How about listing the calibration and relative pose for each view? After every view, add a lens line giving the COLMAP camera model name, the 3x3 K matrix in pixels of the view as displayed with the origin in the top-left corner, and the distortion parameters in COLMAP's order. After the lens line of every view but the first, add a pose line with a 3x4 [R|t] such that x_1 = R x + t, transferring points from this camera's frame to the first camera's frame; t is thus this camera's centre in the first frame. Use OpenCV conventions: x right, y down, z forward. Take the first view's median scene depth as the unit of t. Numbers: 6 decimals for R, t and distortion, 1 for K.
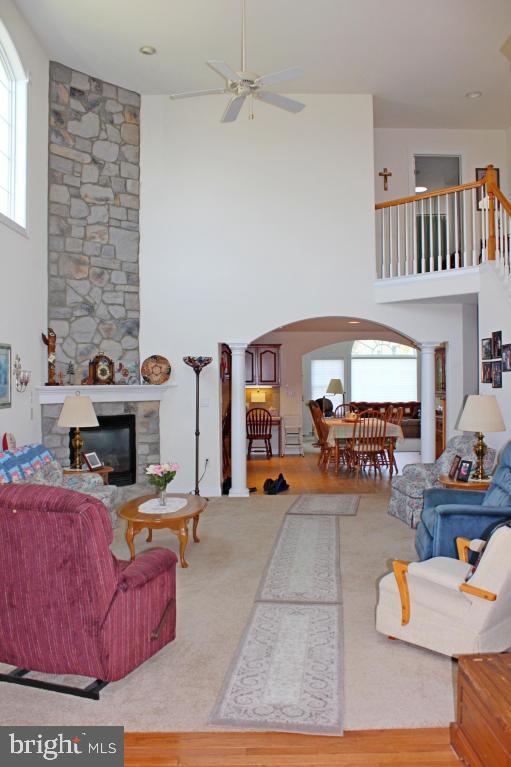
lens RADIAL K [[637.5, 0, 253.7], [0, 637.5, 389.8], [0, 0, 1]] dist [-0.159394, 0.137977]
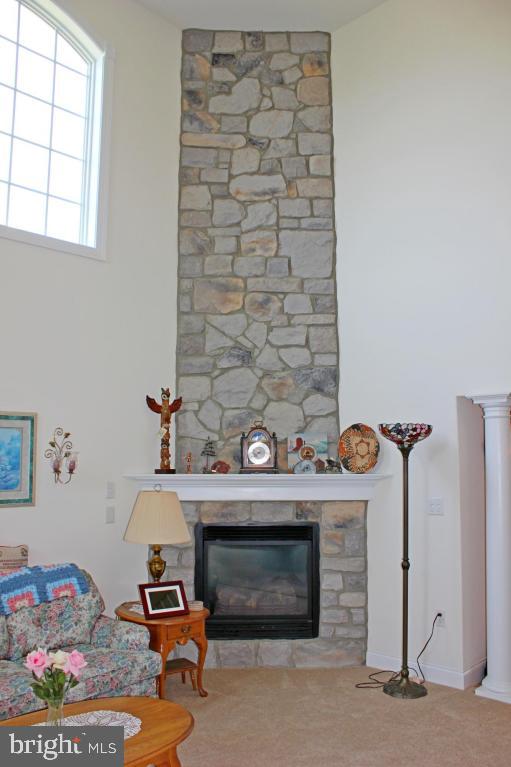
lens RADIAL K [[637.5, 0, 253.7], [0, 637.5, 389.8], [0, 0, 1]] dist [-0.159394, 0.137977]
pose [[0.711737, -0.070423, -0.698907, 0.205422], [-0.012802, 0.993496, -0.113143, -0.018374], [0.702329, 0.089476, 0.706207, 0.535136]]
